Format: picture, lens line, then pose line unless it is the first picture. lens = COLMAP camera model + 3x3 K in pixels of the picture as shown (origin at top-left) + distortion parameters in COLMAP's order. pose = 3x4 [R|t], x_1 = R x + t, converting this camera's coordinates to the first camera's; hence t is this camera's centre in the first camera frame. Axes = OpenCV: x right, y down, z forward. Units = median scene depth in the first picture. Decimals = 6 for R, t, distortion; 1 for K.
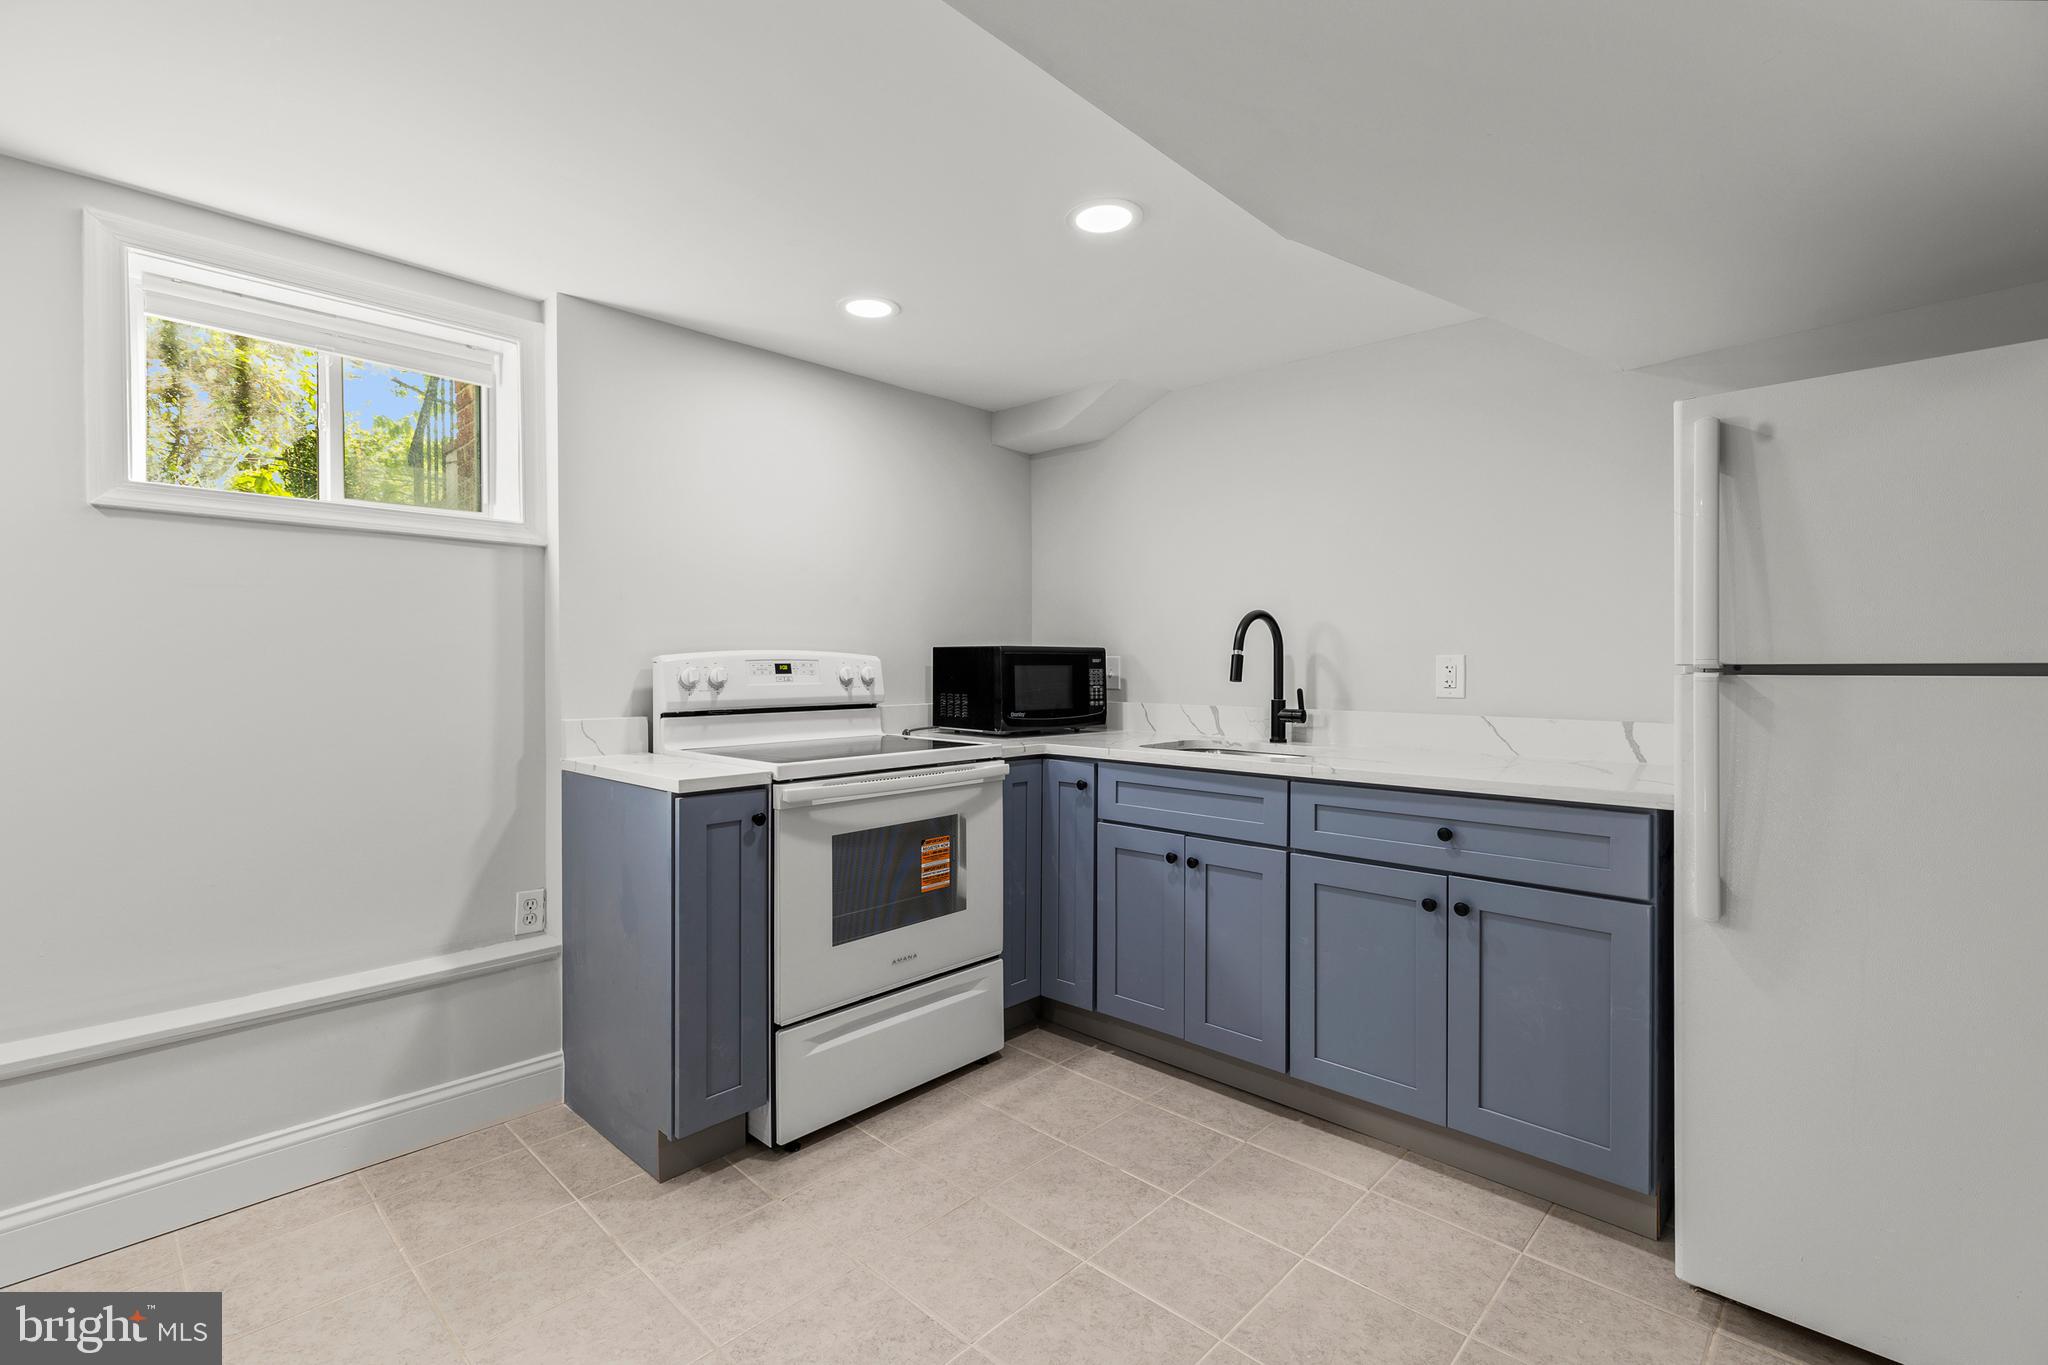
lens RADIAL K [[927.1, 0, 1016.9], [0, 927.1, 667.3], [0, 0, 1]] dist [0.009555, -0.000069]
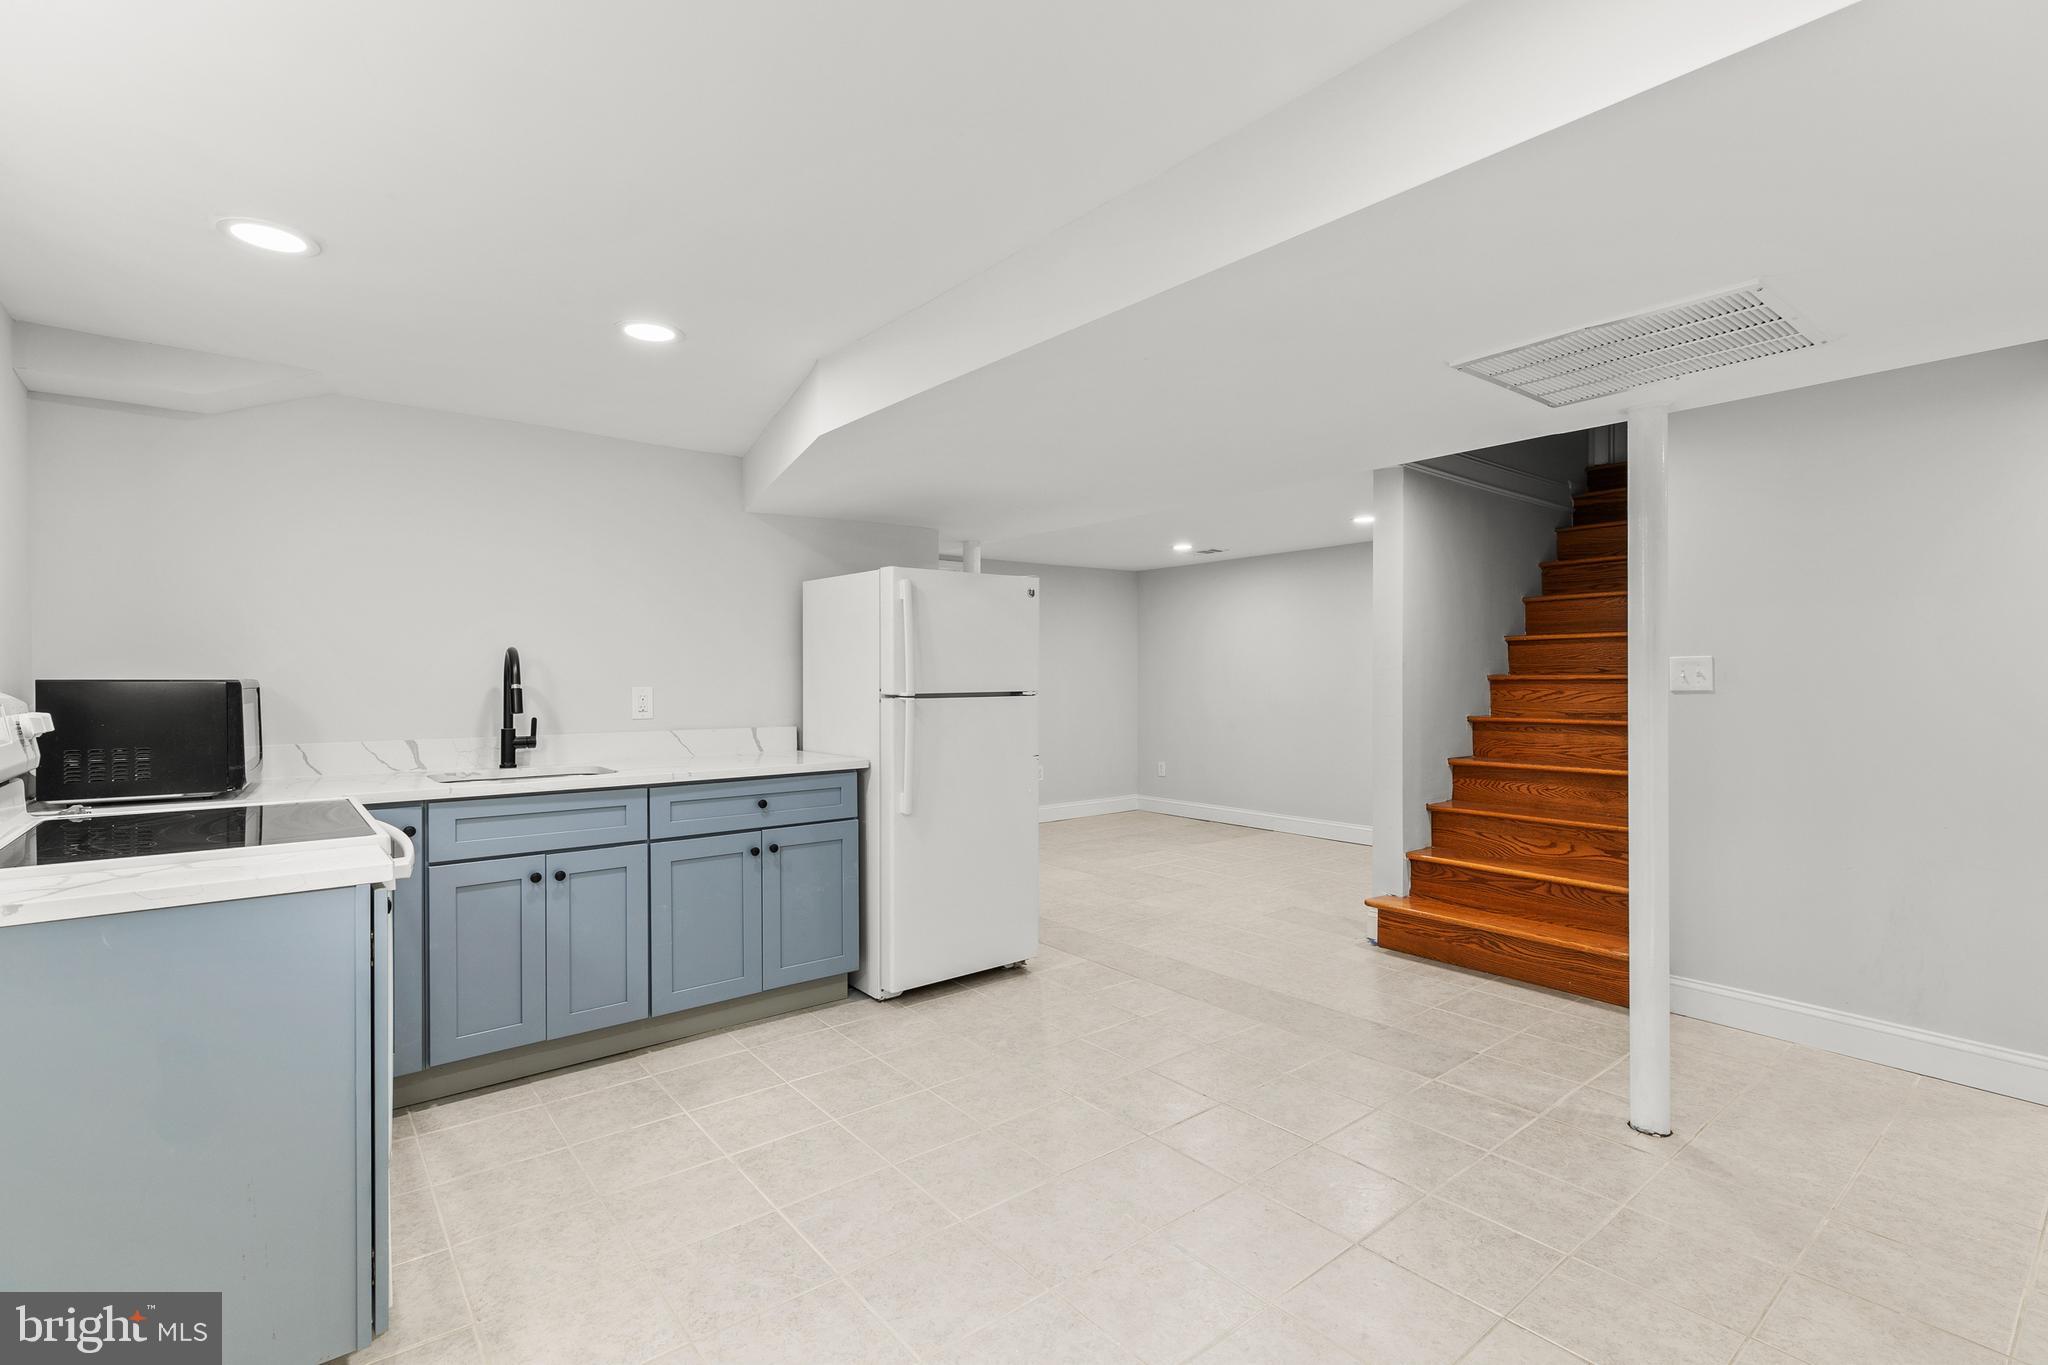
lens RADIAL K [[927.1, 0, 1026.2], [0, 927.1, 679.4], [0, 0, 1]] dist [0.009555, -0.000069]
pose [[0.122803, -0.000981, 0.992431, -0.866865], [0.006621, 0.999978, 0.000169, -0.023014], [-0.992409, 0.006551, 0.122806, 0.307165]]
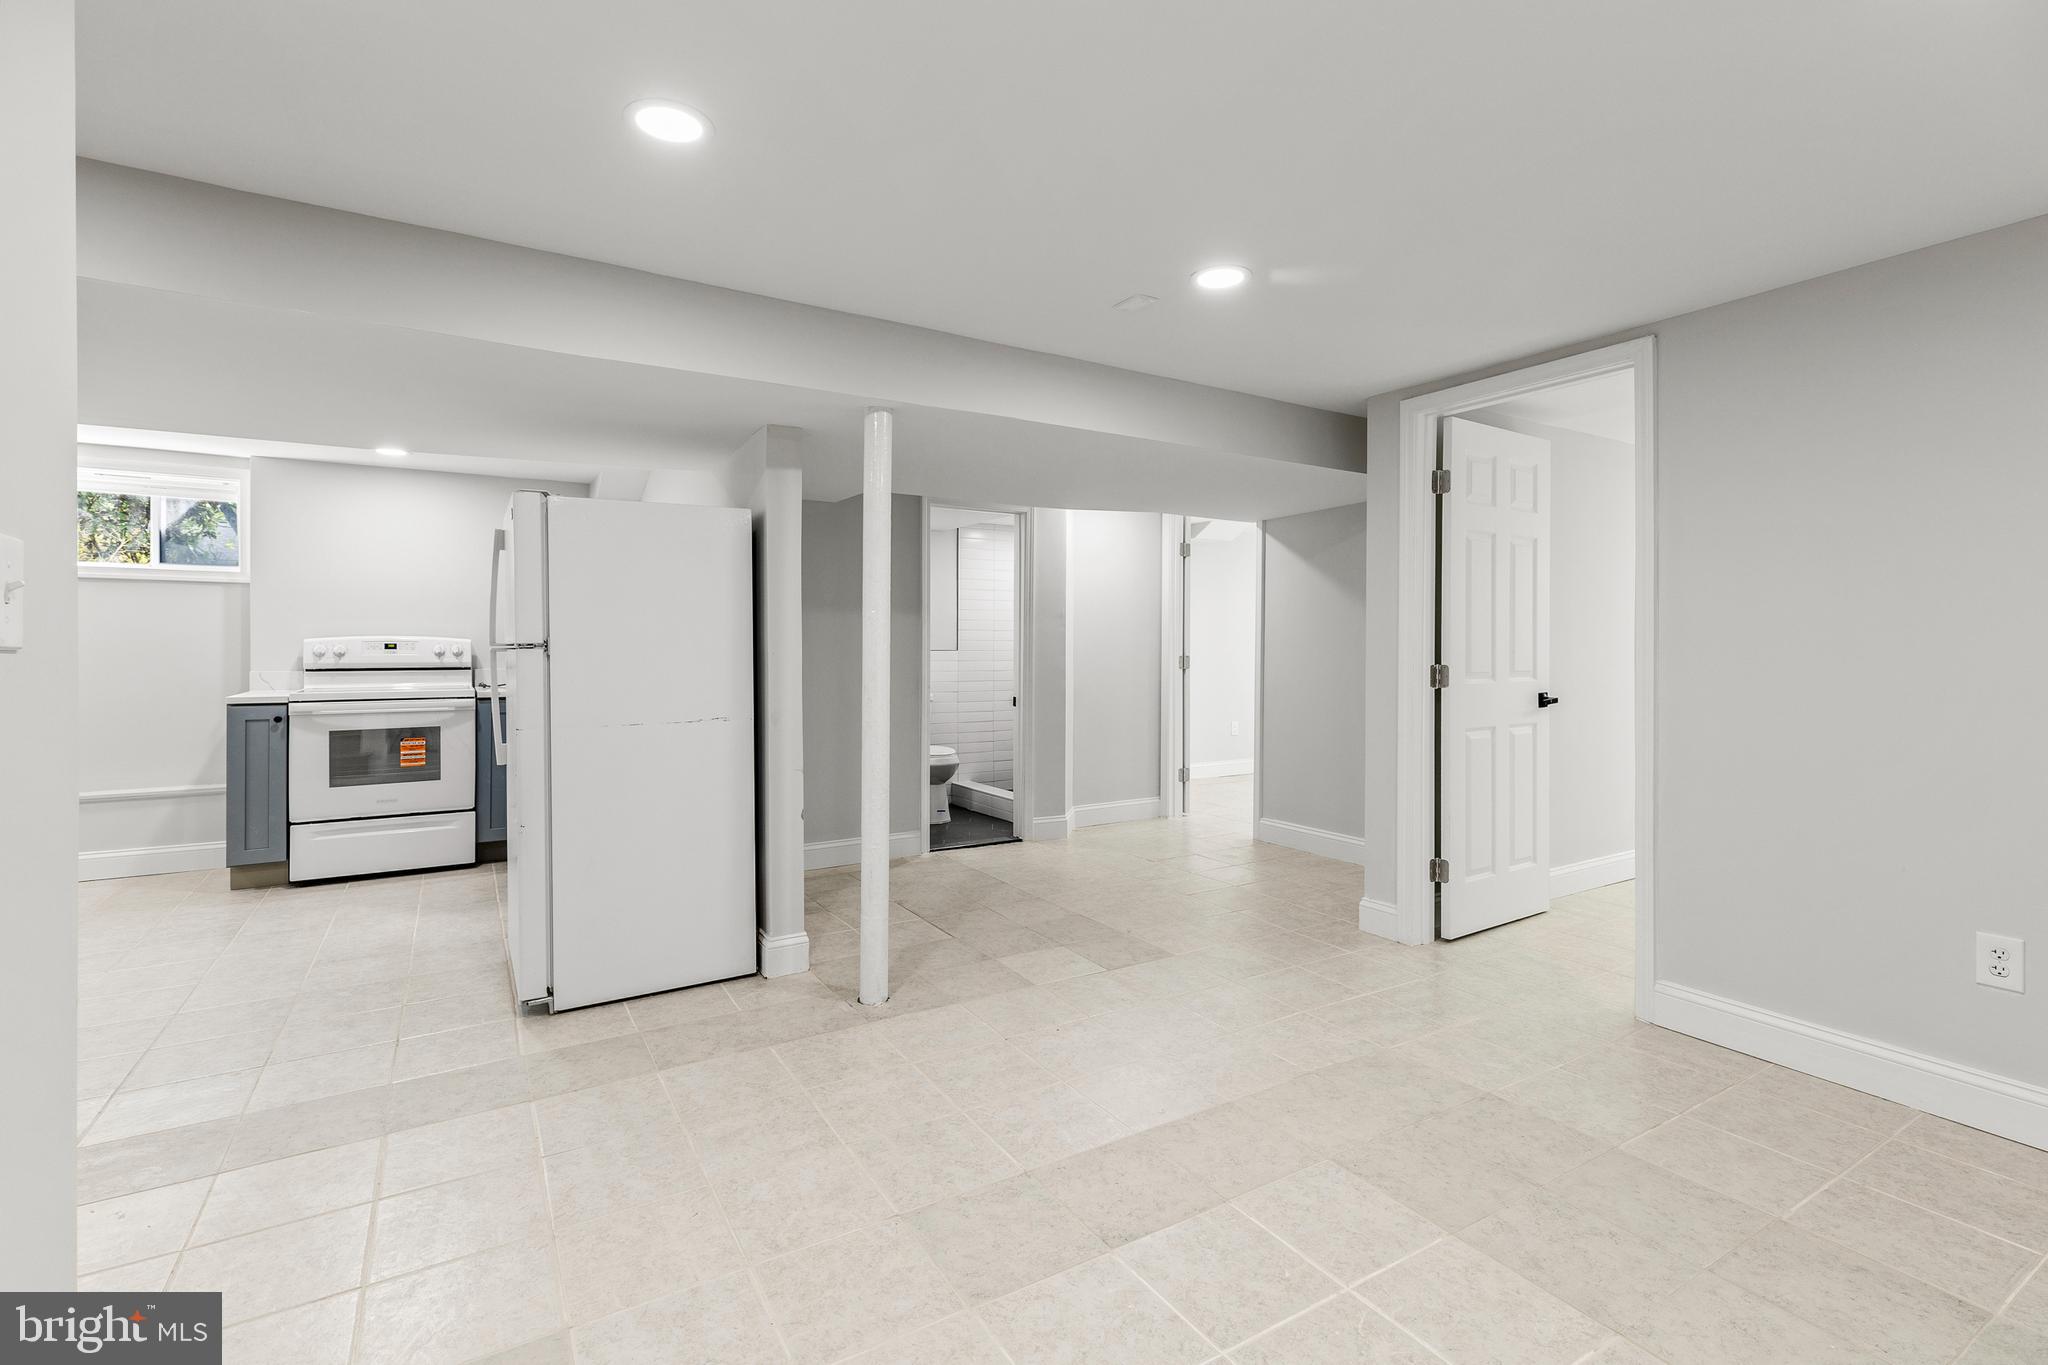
lens RADIAL K [[927.1, 0, 1001.7], [0, 927.1, 641.7], [0, 0, 1]] dist [0.009555, -0.000069]
pose [[0.963076, 0.001427, -0.269226, 1.568375], [-0.003987, 0.999952, -0.008961, 0.004163], [0.269201, 0.009703, 0.963035, -0.478706]]
